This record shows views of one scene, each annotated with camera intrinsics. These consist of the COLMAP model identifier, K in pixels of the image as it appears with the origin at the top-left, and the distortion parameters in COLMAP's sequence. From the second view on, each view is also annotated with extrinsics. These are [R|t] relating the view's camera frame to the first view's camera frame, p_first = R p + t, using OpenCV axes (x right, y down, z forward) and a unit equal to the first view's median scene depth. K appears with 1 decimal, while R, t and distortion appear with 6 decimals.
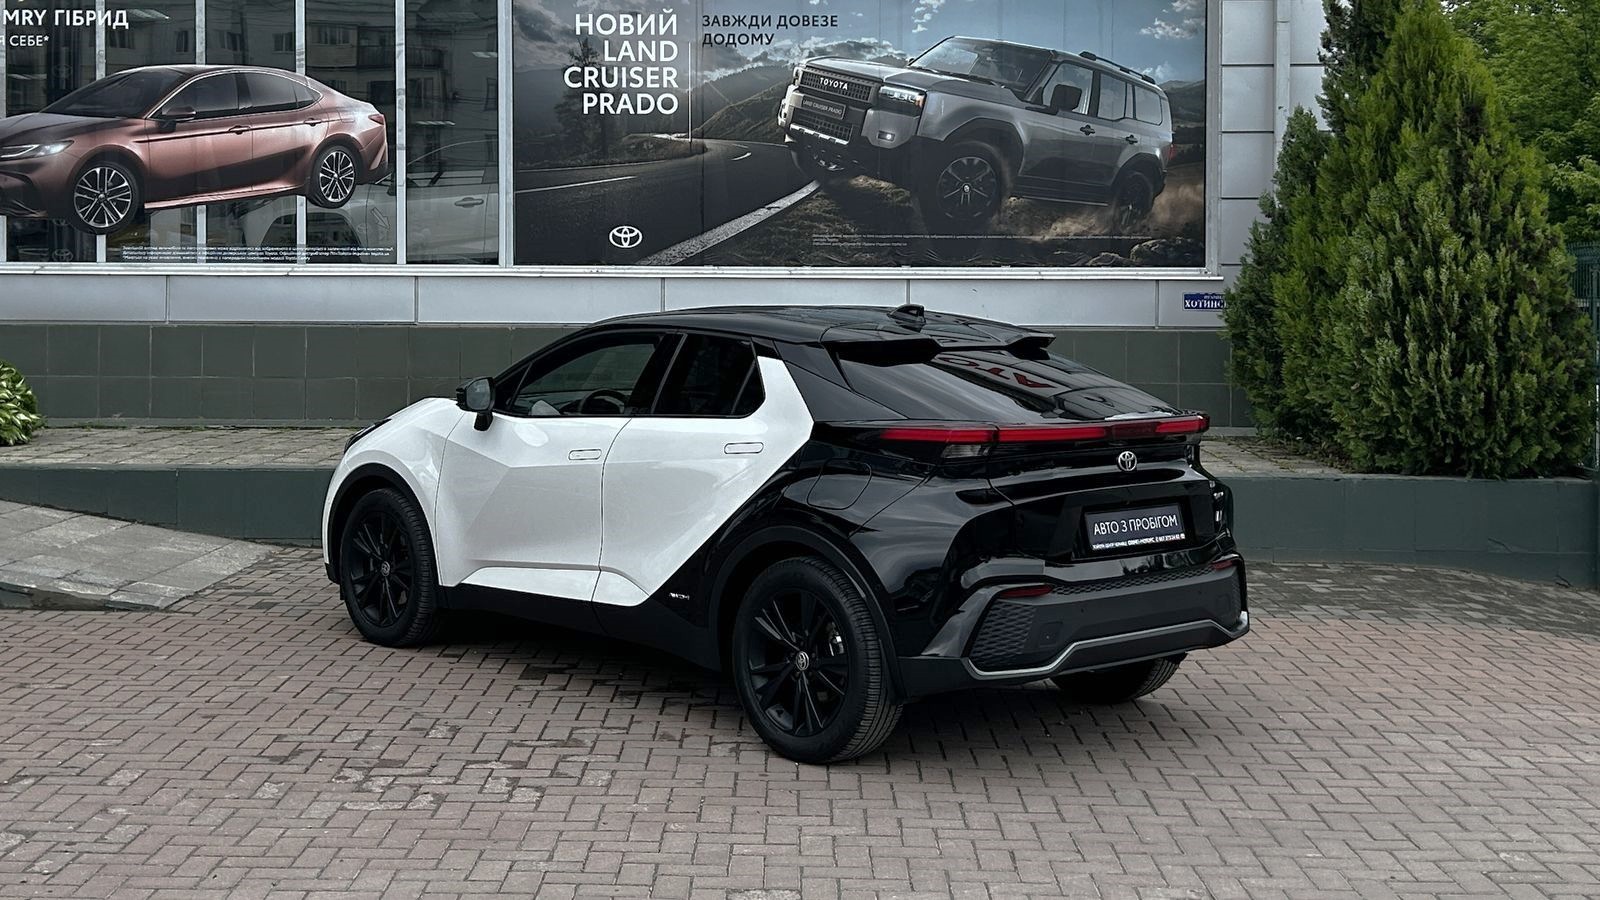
lens RADIAL K [[2141.5, 0, 787.1], [0, 2141.5, 328.5], [0, 0, 1]] dist [0.202076, -0.673645]
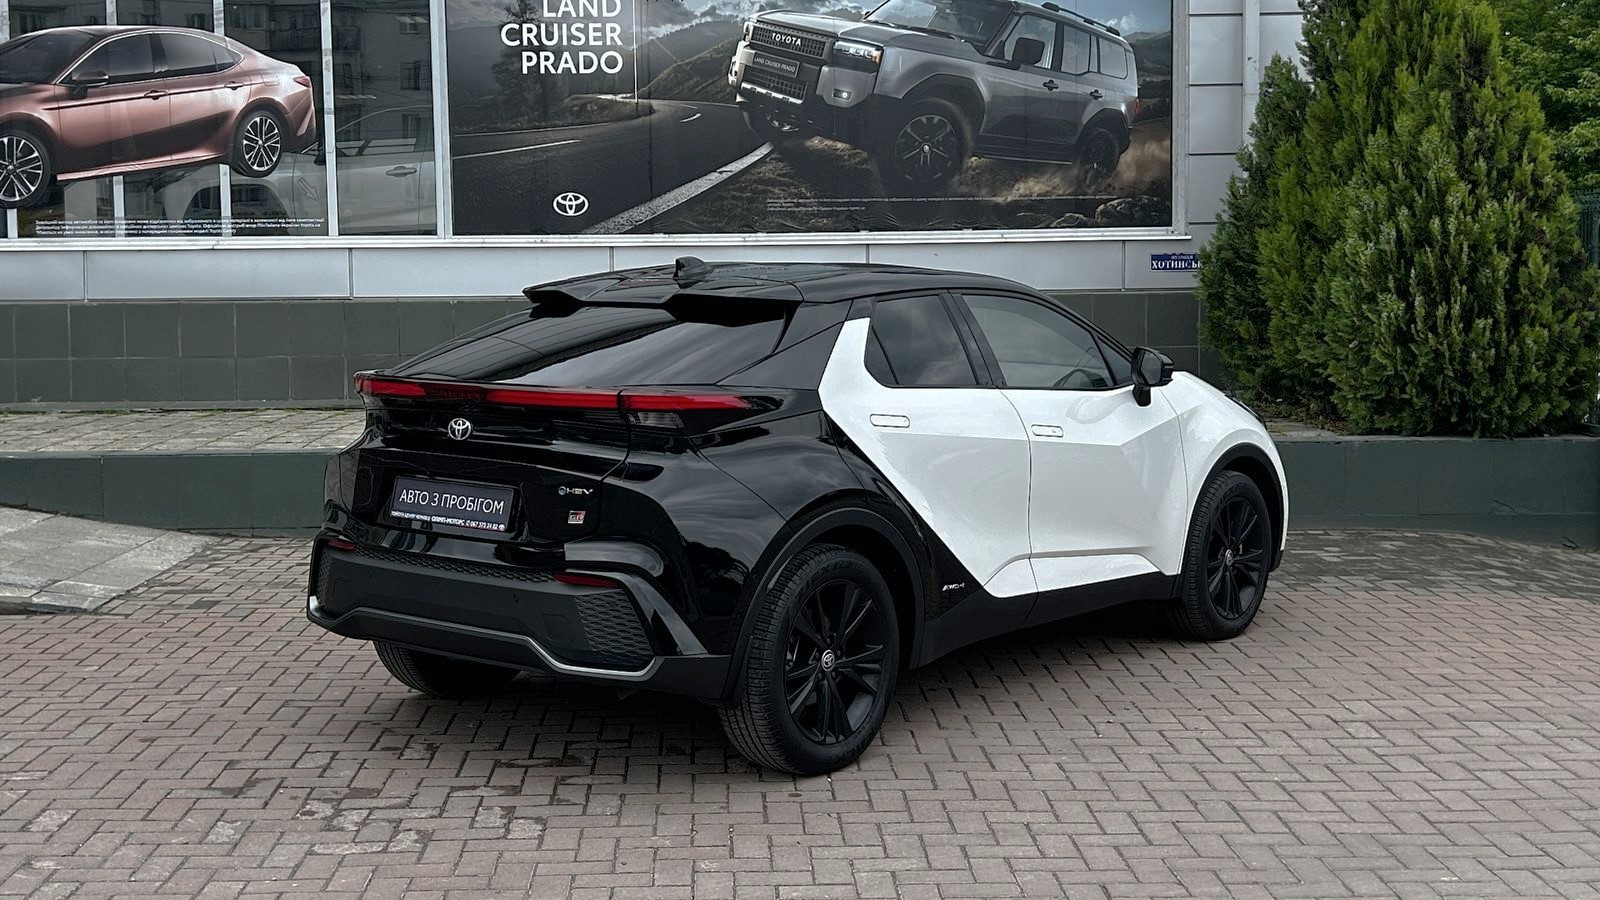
lens RADIAL K [[2047.8, 0, 794.4], [0, 2047.8, 426.1], [0, 0, 1]] dist [0.198442, -0.633457]
pose [[0.998701, -0.019578, 0.047039, -0.021037], [0.016810, 0.998143, 0.058547, 0.003858], [-0.048098, -0.057681, 0.997176, 0.078001]]
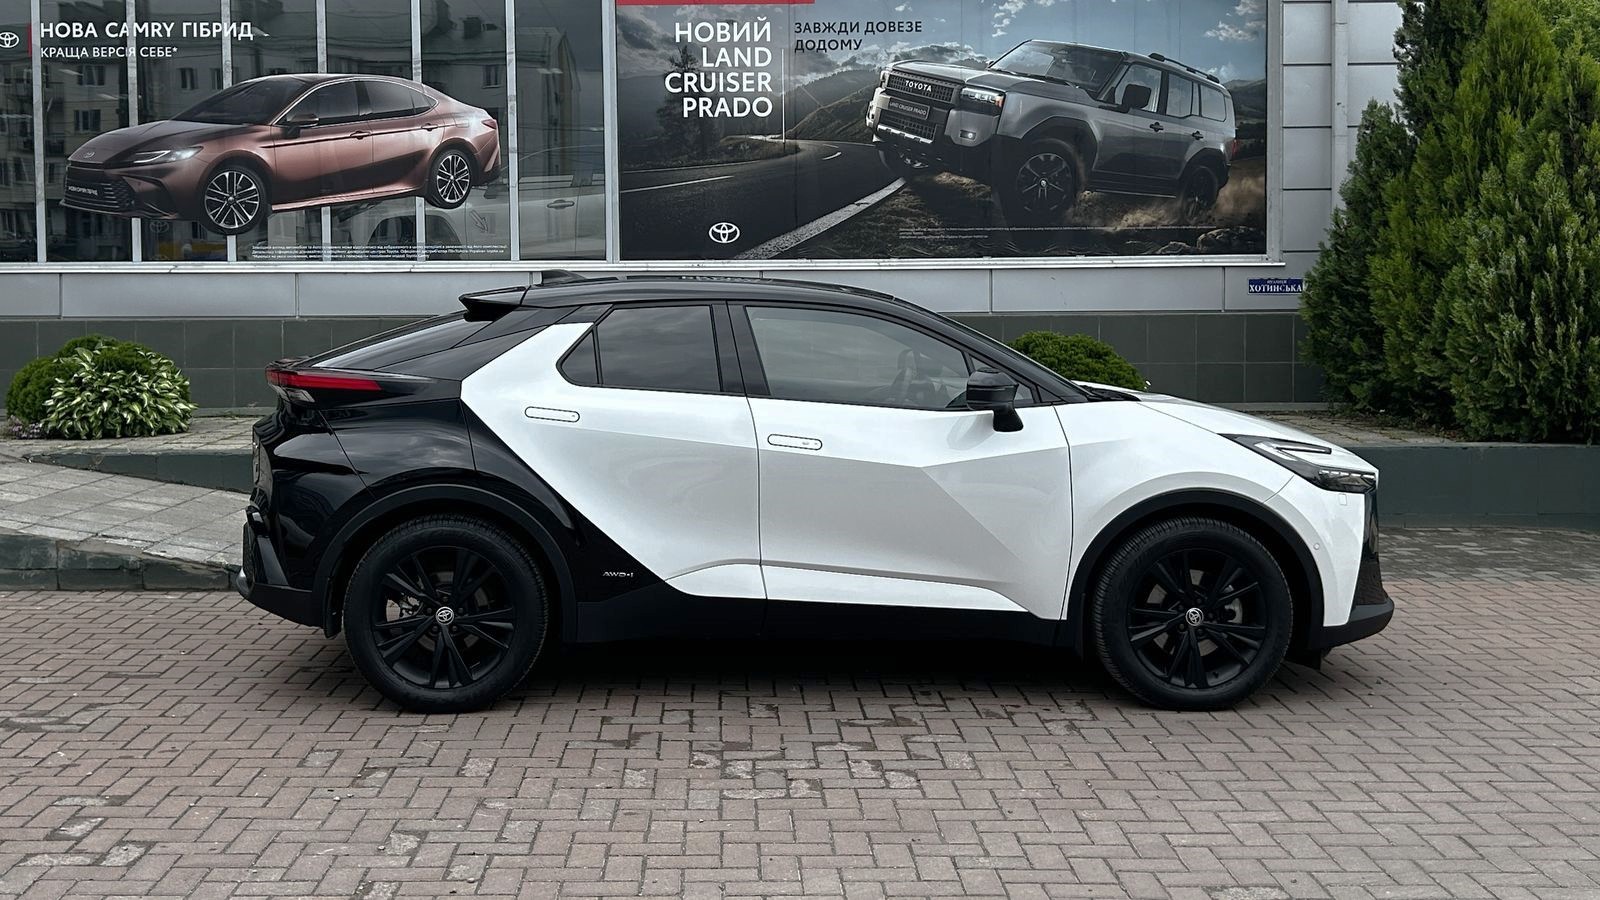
lens RADIAL K [[1849.0, 0, 752.1], [0, 1849.0, 387.1], [0, 0, 1]] dist [0.187291, -0.581814]
pose [[0.999510, -0.012667, 0.028628, -0.089165], [0.011793, 0.999465, 0.030494, 0.006229], [-0.028999, -0.030141, 0.999125, 0.075644]]
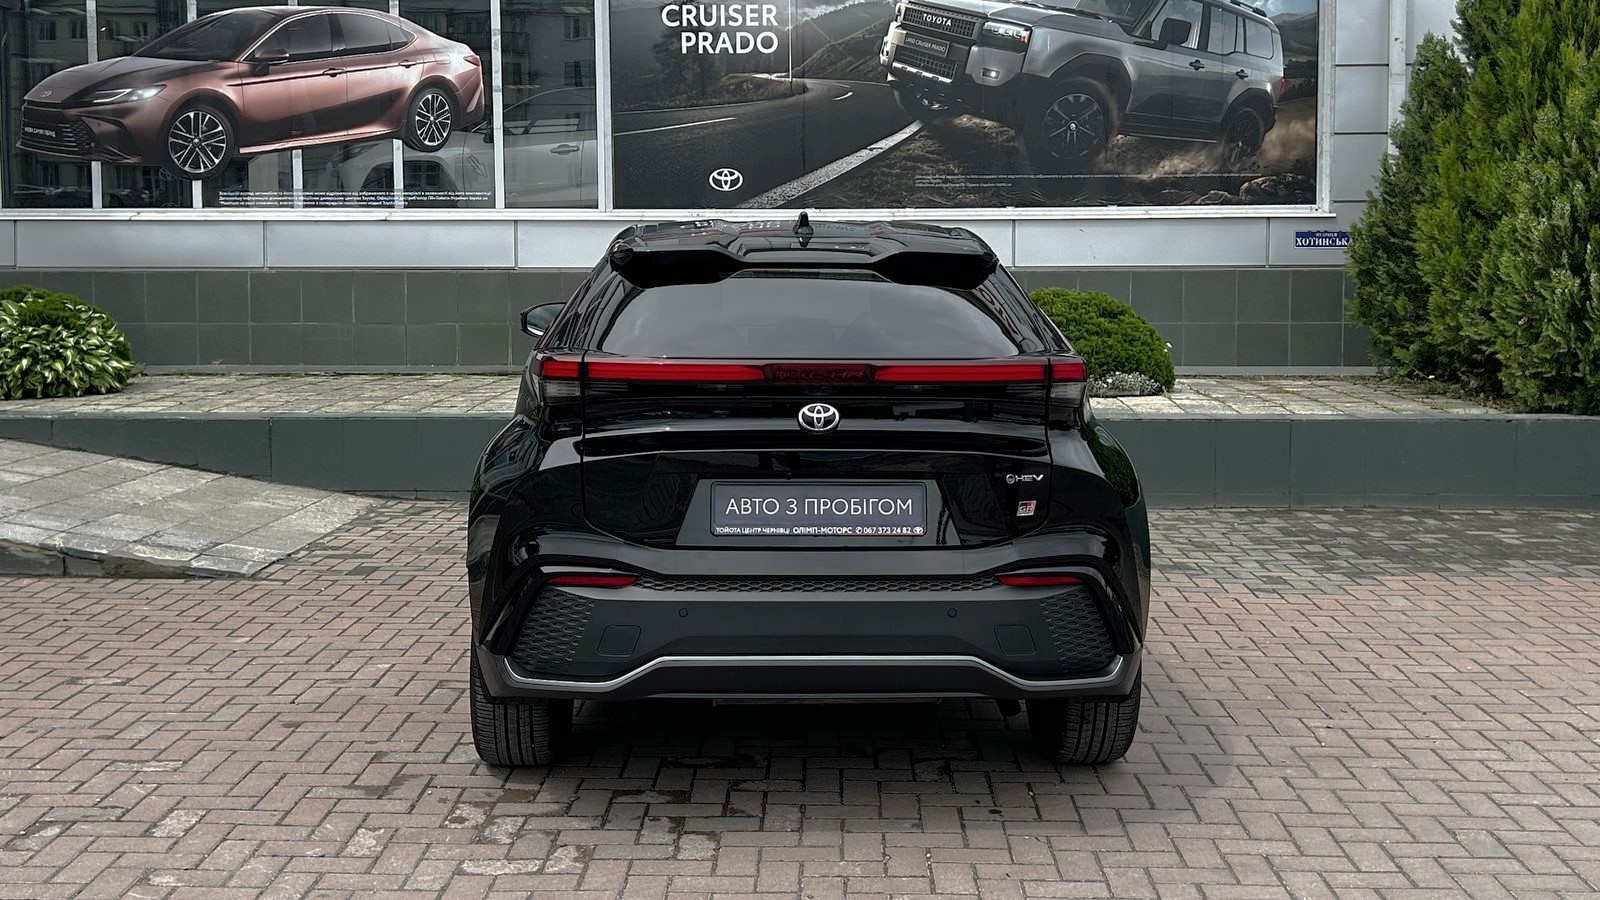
lens RADIAL K [[1833.7, 0, 817.4], [0, 1833.7, 387.9], [0, 0, 1]] dist [0.181511, -0.543337]
pose [[0.999972, -0.007140, -0.002225, -0.032171], [0.007250, 0.998502, 0.054241, 0.007461], [0.001835, -0.054255, 0.998525, 0.150132]]
